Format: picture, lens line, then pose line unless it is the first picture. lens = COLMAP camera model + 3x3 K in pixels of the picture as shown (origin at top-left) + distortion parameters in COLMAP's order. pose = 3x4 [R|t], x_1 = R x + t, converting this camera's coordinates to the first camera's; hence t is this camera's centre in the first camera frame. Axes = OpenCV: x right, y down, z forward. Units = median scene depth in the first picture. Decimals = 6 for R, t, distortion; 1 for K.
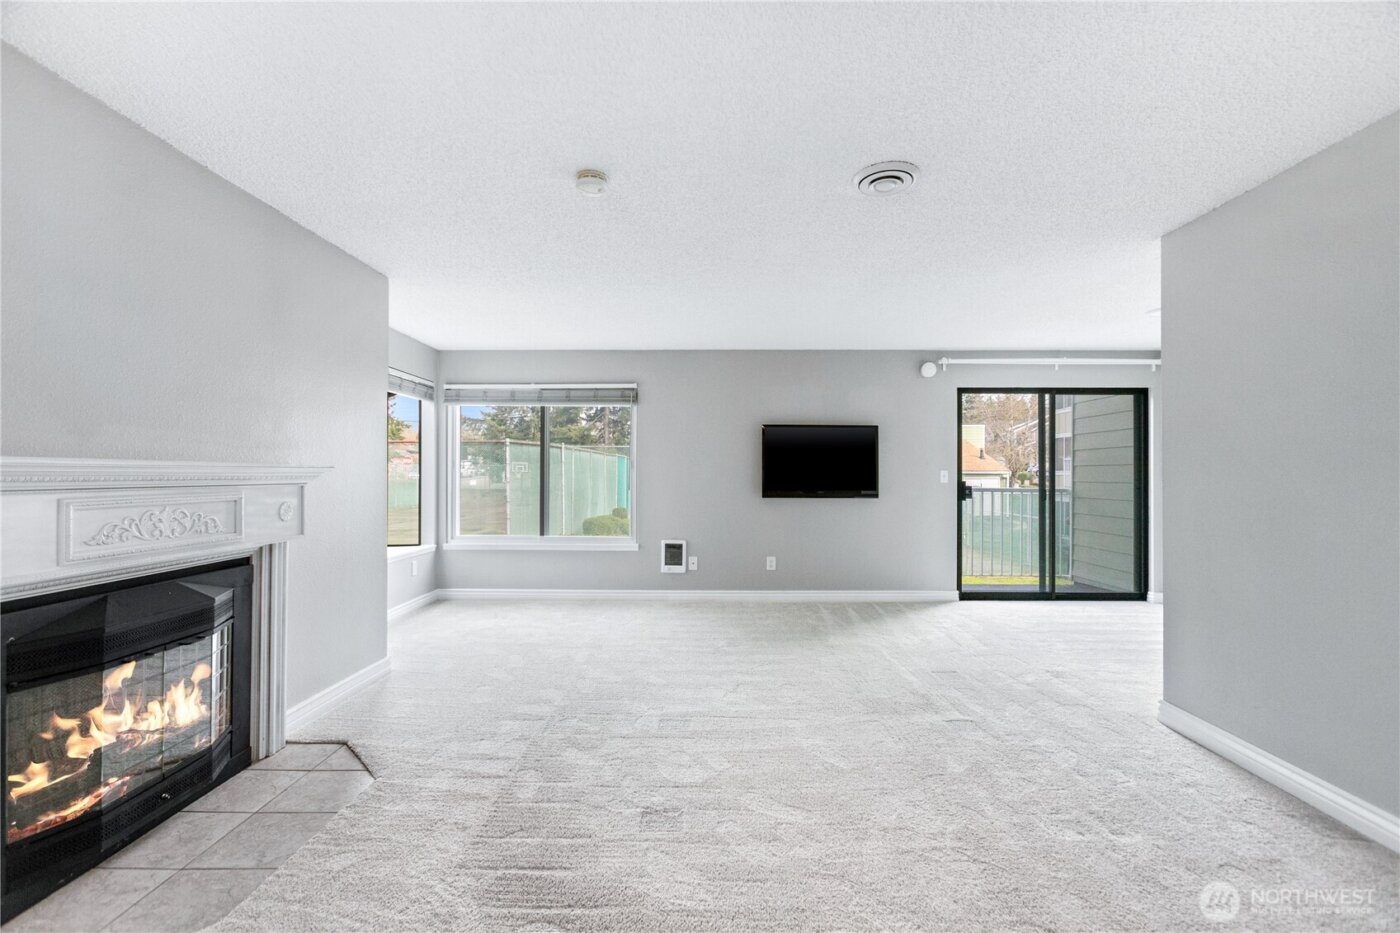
lens RADIAL K [[638.4, 0, 686.9], [0, 638.4, 463.5], [0, 0, 1]] dist [-0.030247, 0.019934]
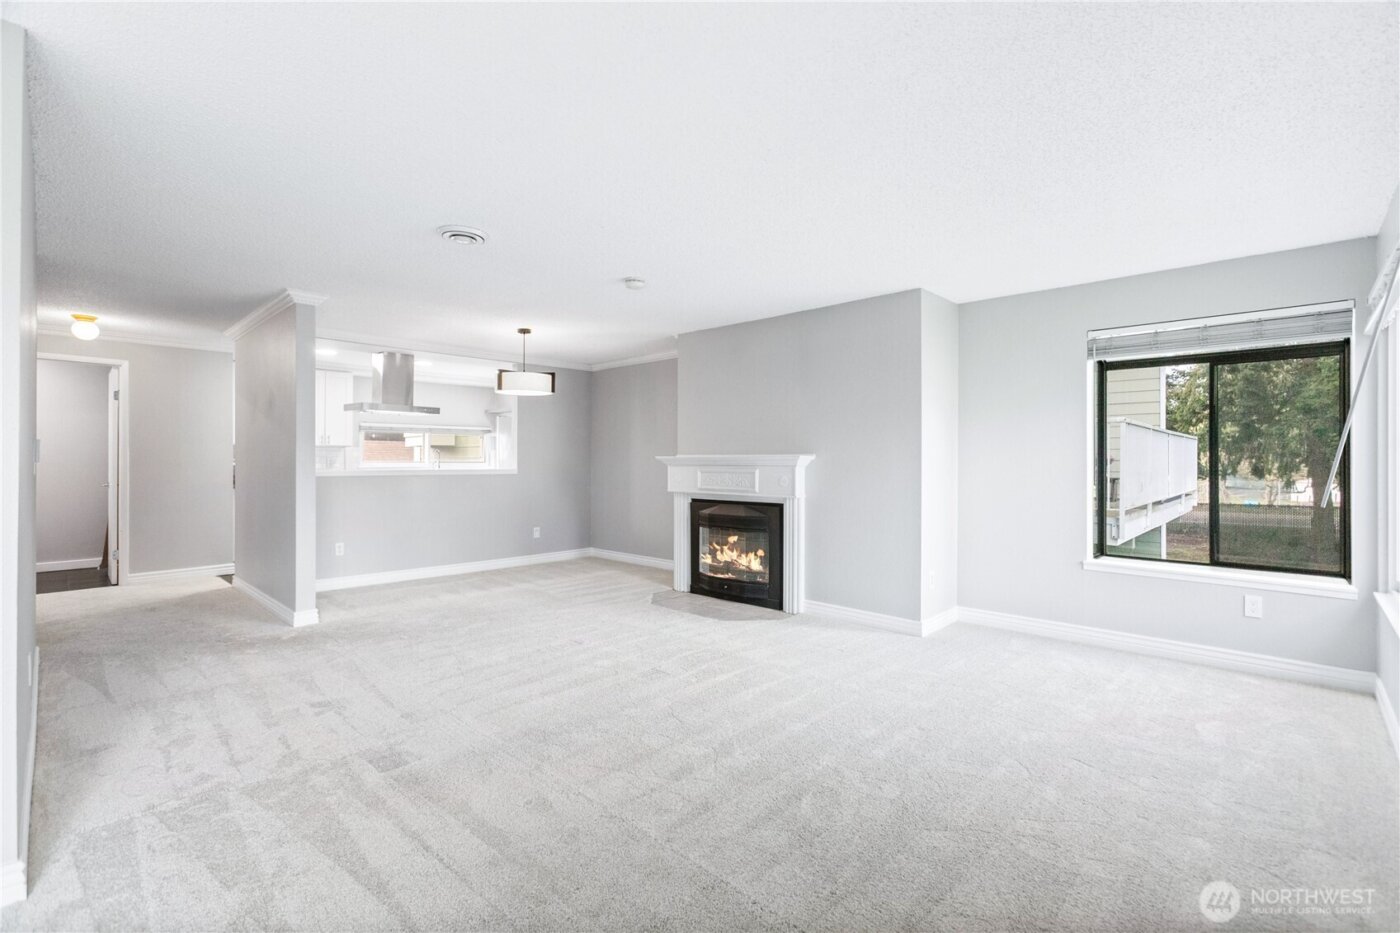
lens RADIAL K [[638.4, 0, 686.9], [0, 638.4, 463.5], [0, 0, 1]] dist [-0.030247, 0.019934]
pose [[-0.678905, -0.000159, -0.734226, 0.837814], [0.007115, 0.999952, -0.006796, 0.035020], [0.734192, -0.009838, -0.678871, 1.929853]]
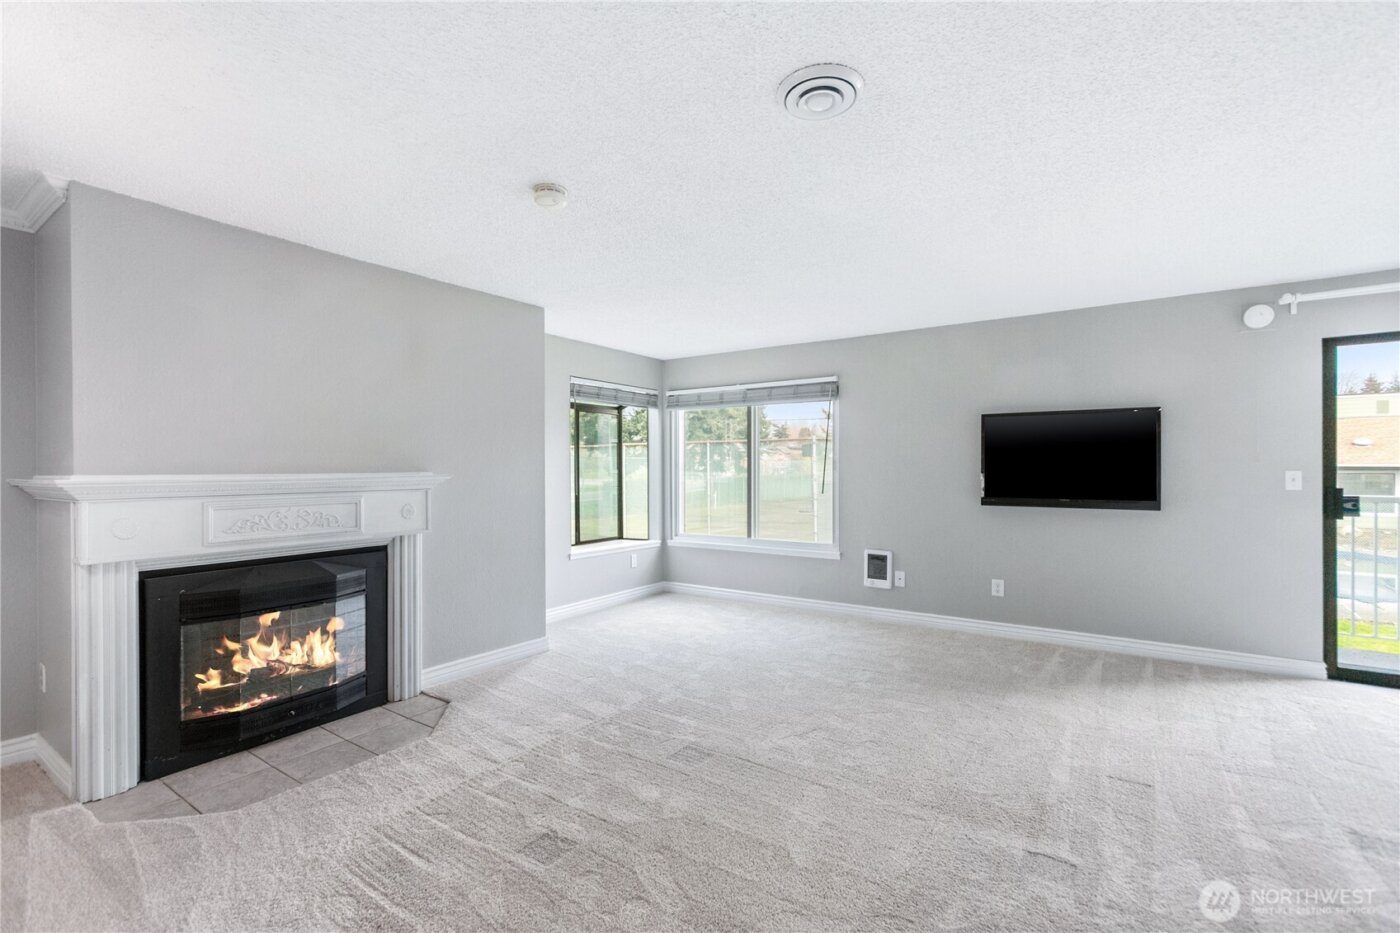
lens RADIAL K [[638.4, 0, 686.9], [0, 638.4, 463.5], [0, 0, 1]] dist [-0.030247, 0.019934]
pose [[0.824232, -0.008934, -0.566182, 0.517077], [0.013663, 0.999898, 0.004112, -0.013898], [0.566088, -0.011124, 0.824270, 0.258919]]
